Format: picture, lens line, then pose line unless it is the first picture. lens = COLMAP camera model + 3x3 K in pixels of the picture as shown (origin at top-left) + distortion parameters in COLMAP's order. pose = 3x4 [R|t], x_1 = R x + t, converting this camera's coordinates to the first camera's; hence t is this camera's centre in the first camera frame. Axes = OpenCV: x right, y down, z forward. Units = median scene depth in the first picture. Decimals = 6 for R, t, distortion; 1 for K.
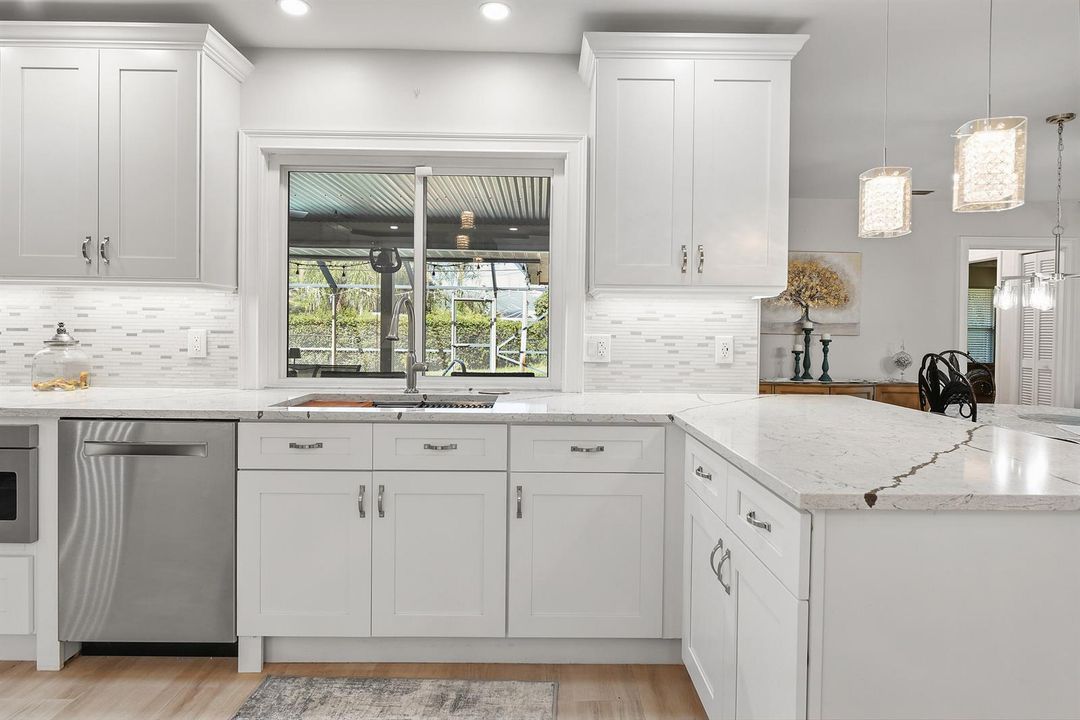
lens RADIAL K [[757.6, 0, 546.9], [0, 757.6, 348.6], [0, 0, 1]] dist [0.000989, 0.000384]
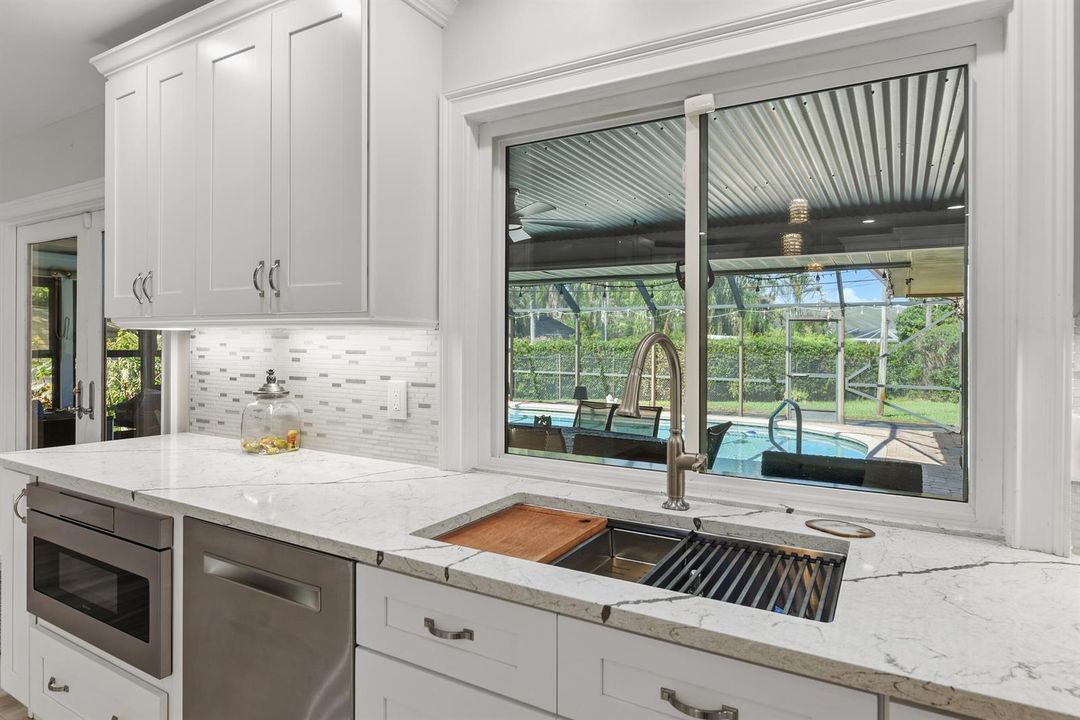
lens RADIAL K [[698.6, 0, 548.3], [0, 698.6, 346.0], [0, 0, 1]] dist [-0.000931, 0.001787]
pose [[0.892558, -0.011375, -0.450789, -0.029198], [0.000906, 0.999725, -0.023434, -0.040506], [0.450932, 0.020508, 0.892323, 0.444359]]
